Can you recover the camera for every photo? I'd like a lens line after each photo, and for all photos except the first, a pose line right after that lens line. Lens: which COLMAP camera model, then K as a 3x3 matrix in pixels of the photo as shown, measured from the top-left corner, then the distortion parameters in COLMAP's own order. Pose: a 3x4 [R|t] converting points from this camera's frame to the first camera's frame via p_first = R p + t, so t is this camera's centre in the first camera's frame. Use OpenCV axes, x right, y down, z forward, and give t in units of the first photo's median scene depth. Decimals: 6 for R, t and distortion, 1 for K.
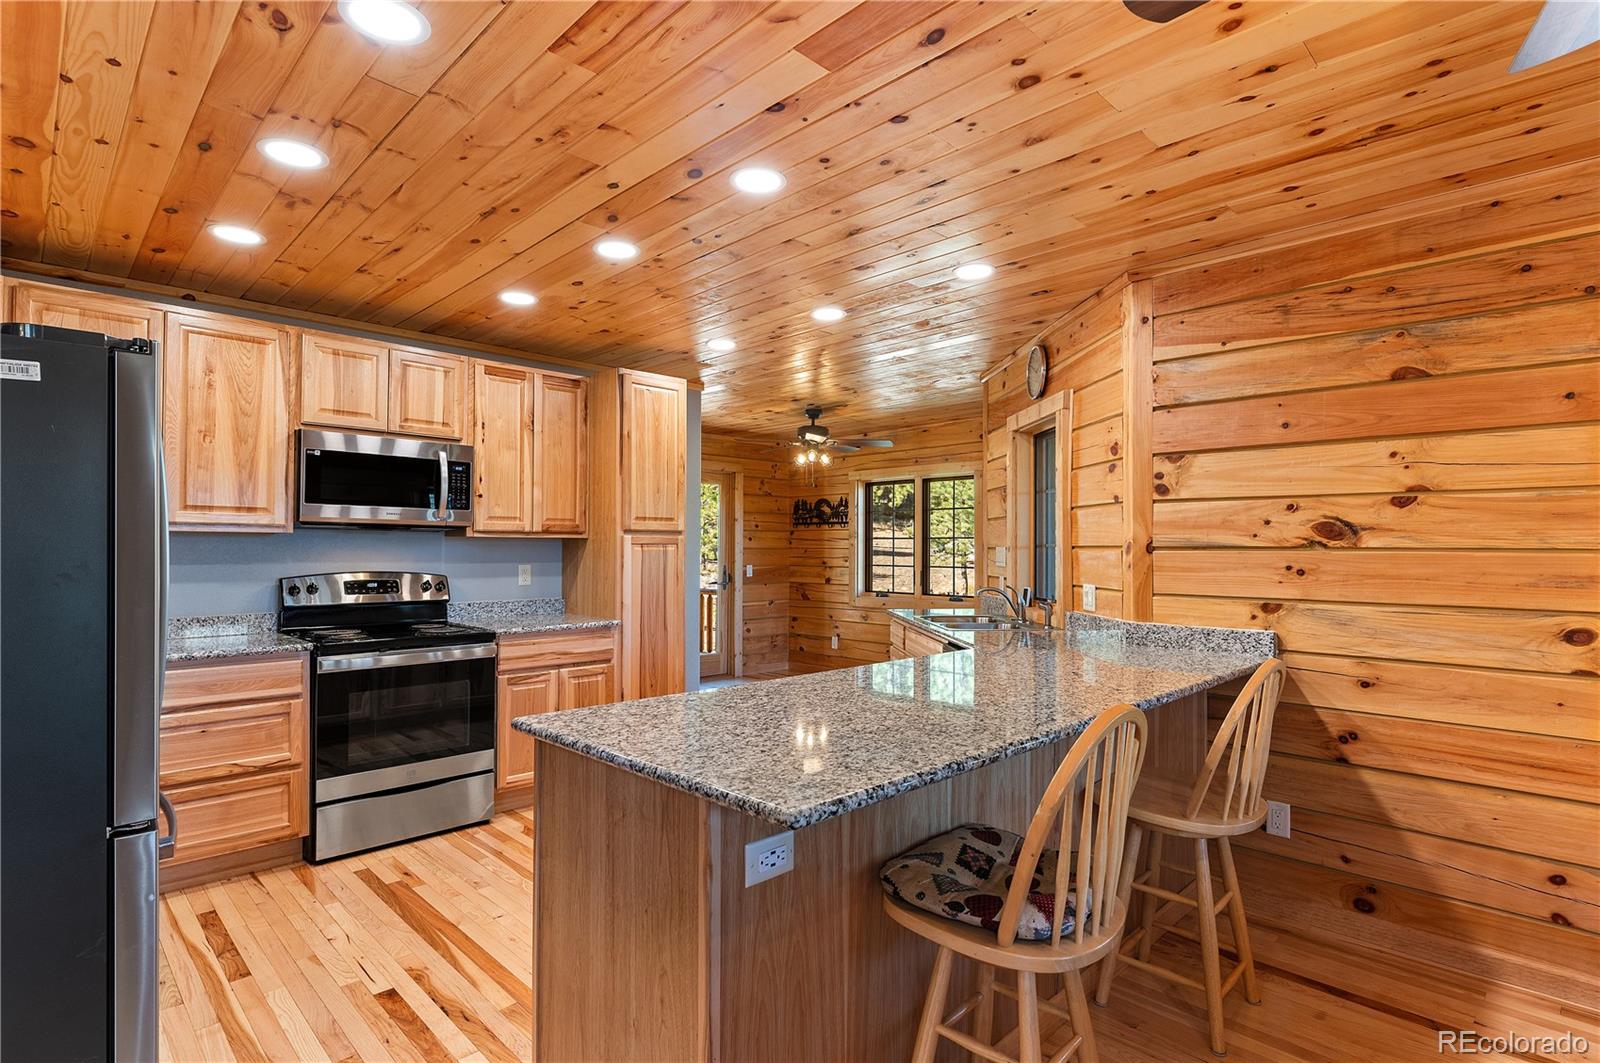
lens RADIAL K [[806.0, 0, 796.8], [0, 806.0, 529.7], [0, 0, 1]] dist [-0.002983, 0.002837]
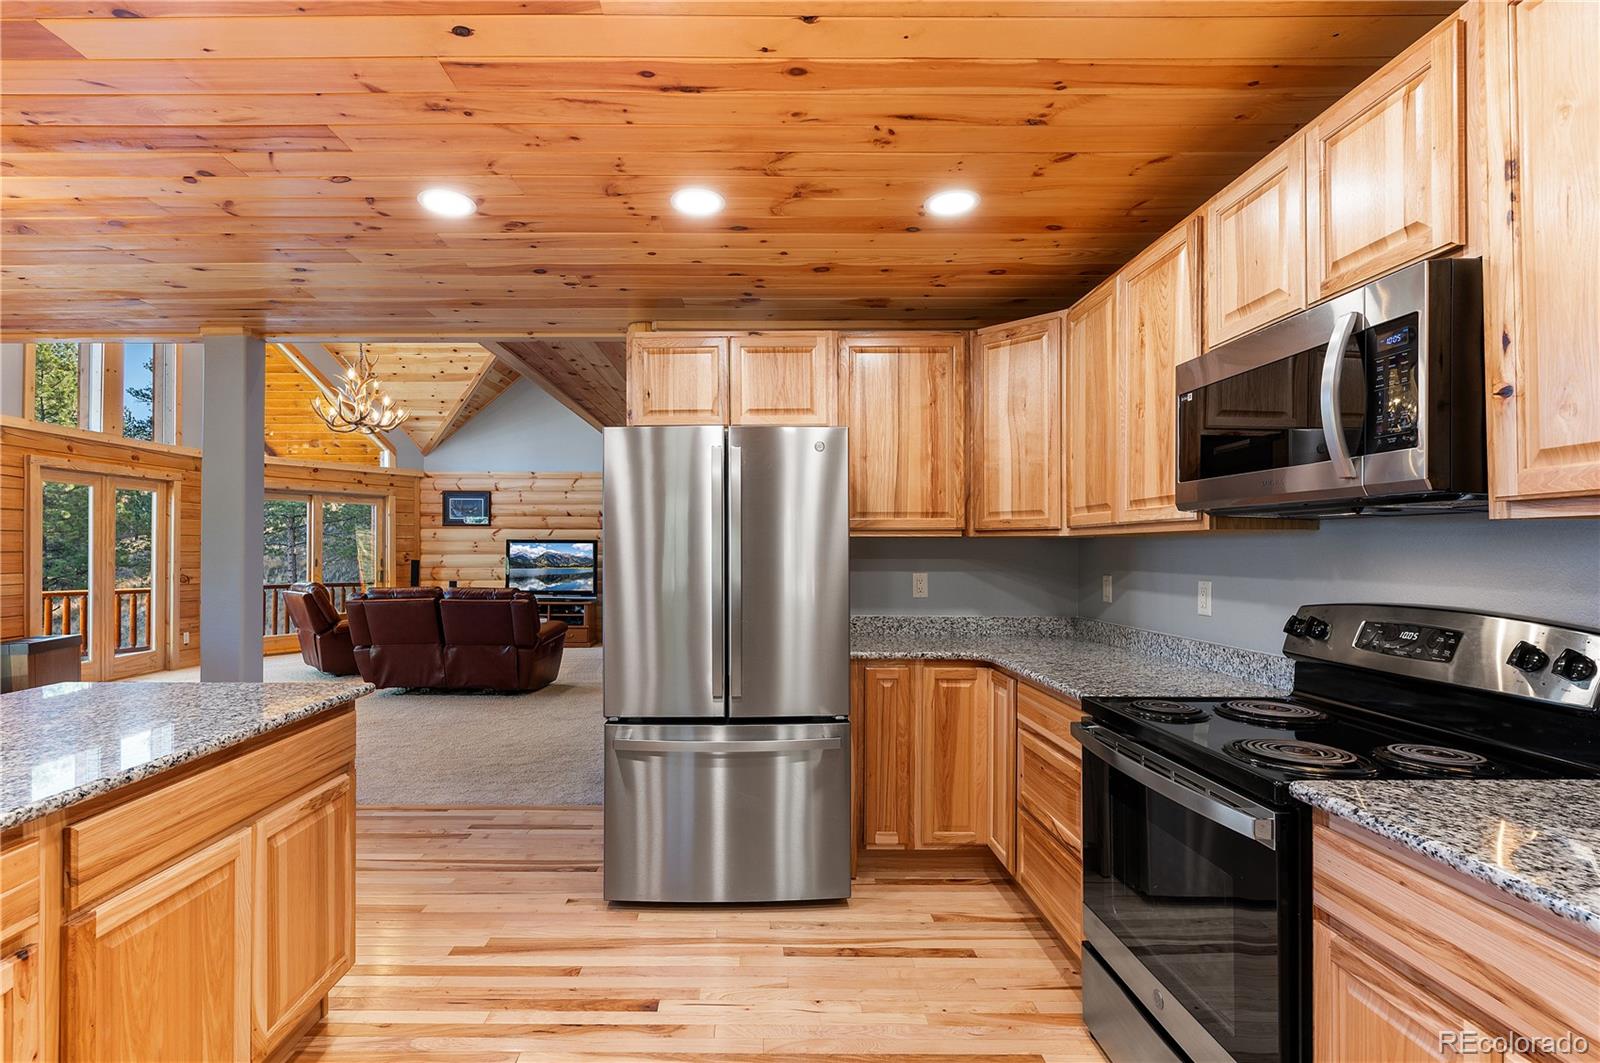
lens RADIAL K [[724.2, 0, 753.1], [0, 724.2, 546.0], [0, 0, 1]] dist [0.002095, -0.003457]
pose [[-0.698171, -0.009003, -0.715875, 0.026514], [0.013933, 0.999561, -0.026159, 0.025744], [0.715796, -0.028238, -0.697739, 1.098700]]
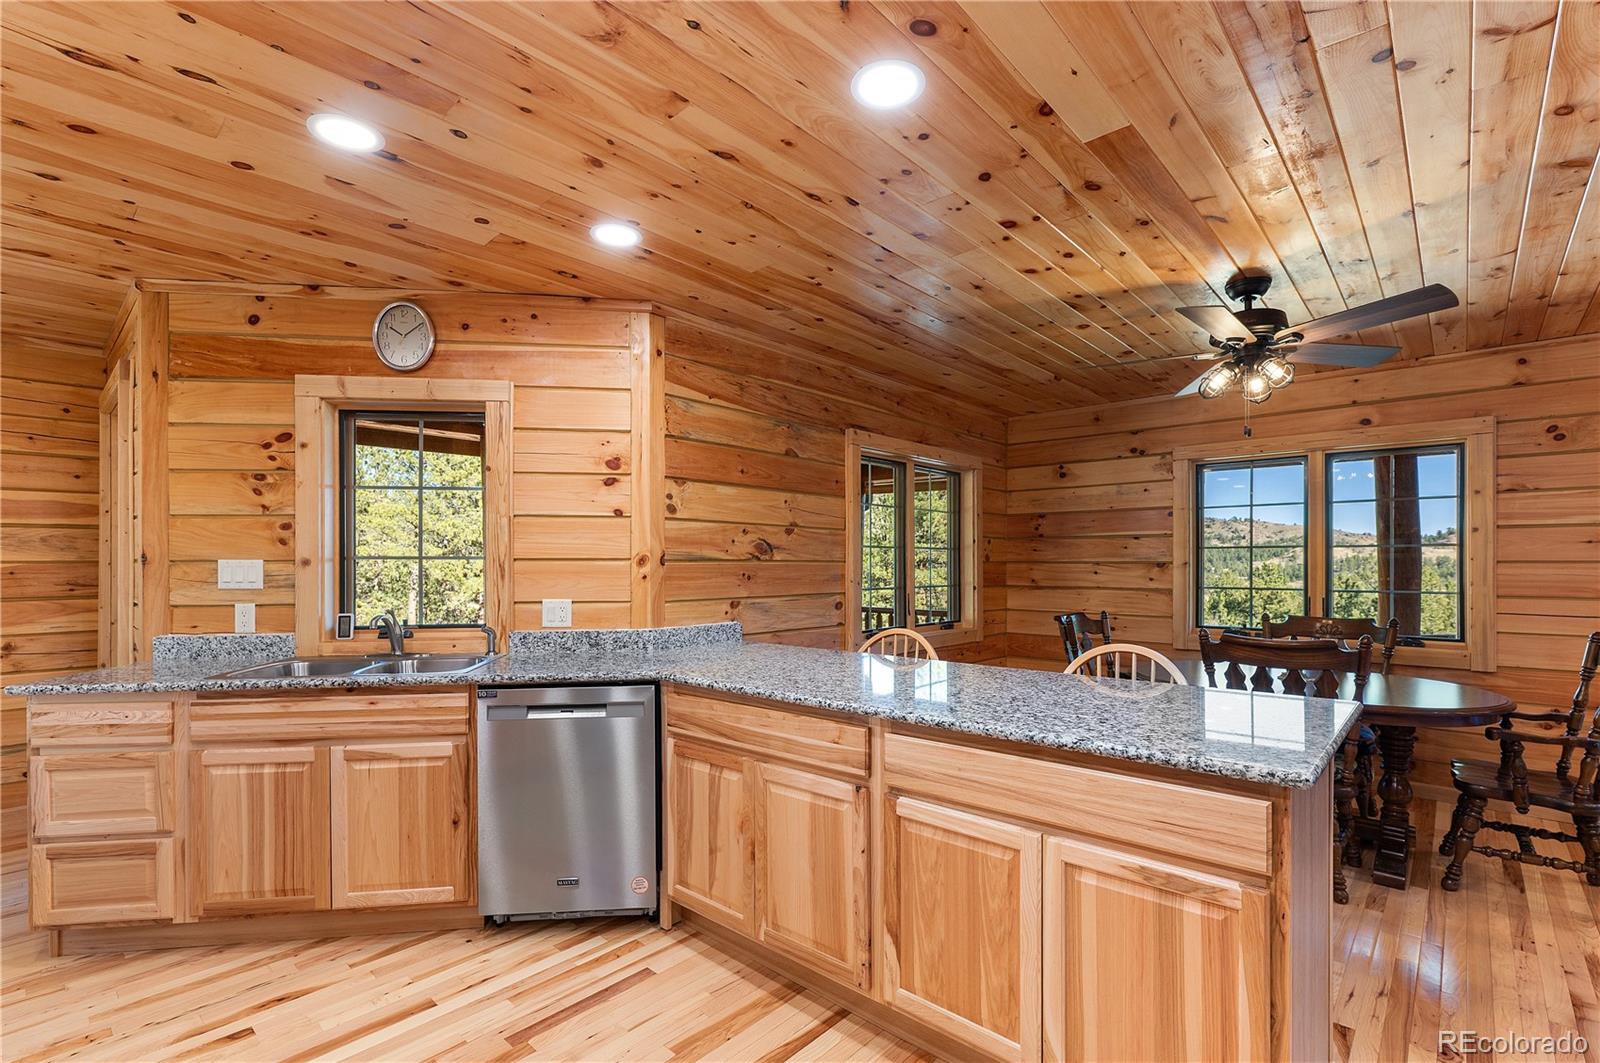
lens RADIAL K [[724.2, 0, 808.9], [0, 724.2, 560.0], [0, 0, 1]] dist [0.002095, -0.003457]
pose [[-0.062212, 0.002126, 0.998061, -0.497009], [-0.021078, 0.999772, -0.003444, 0.018549], [-0.997840, -0.021252, -0.062153, 0.747945]]
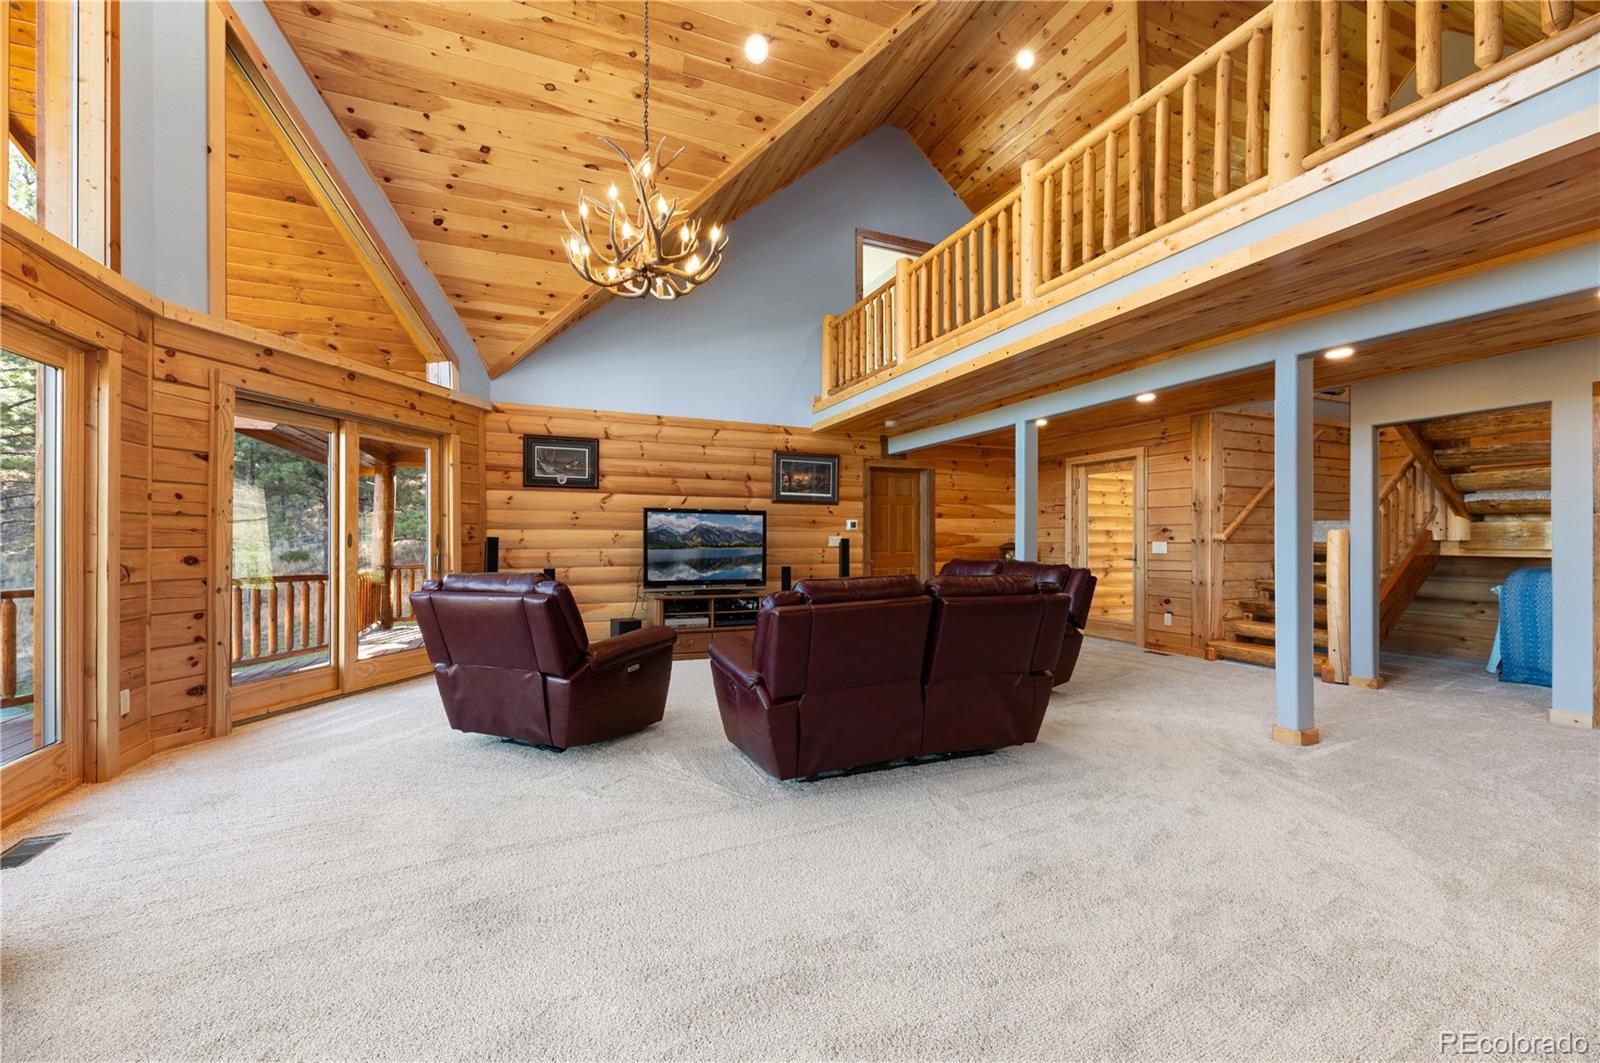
lens RADIAL K [[648.6, 0, 825.3], [0, 648.6, 542.4], [0, 0, 1]] dist [-0.000889, -0.000717]
pose [[-0.359024, 0.000671, -0.933328, 0.144903], [0.017818, 0.999822, -0.006135, 0.027745], [0.933158, -0.018832, -0.358972, -0.397858]]
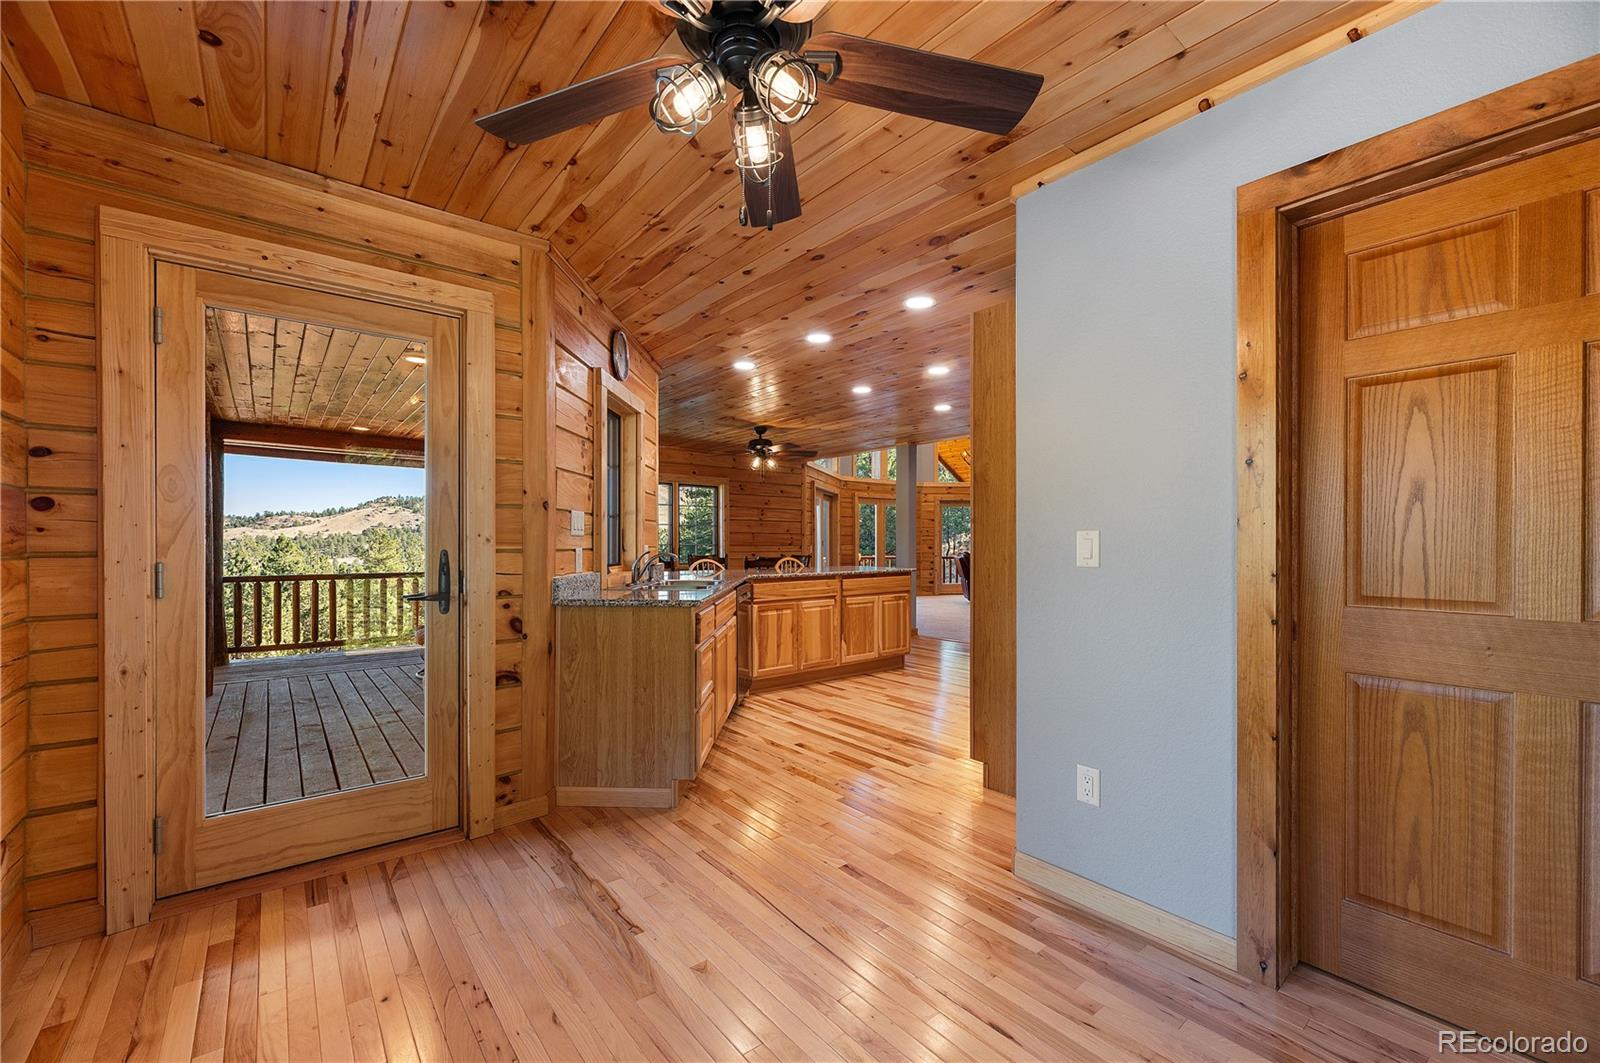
lens RADIAL K [[648.6, 0, 807.6], [0, 648.6, 523.2], [0, 0, 1]] dist [-0.000889, -0.000717]
pose [[-0.996703, -0.002866, 0.081081, -0.032032], [-0.007116, 0.998612, -0.052188, 0.087382], [-0.080819, -0.052593, -0.995340, 2.131249]]
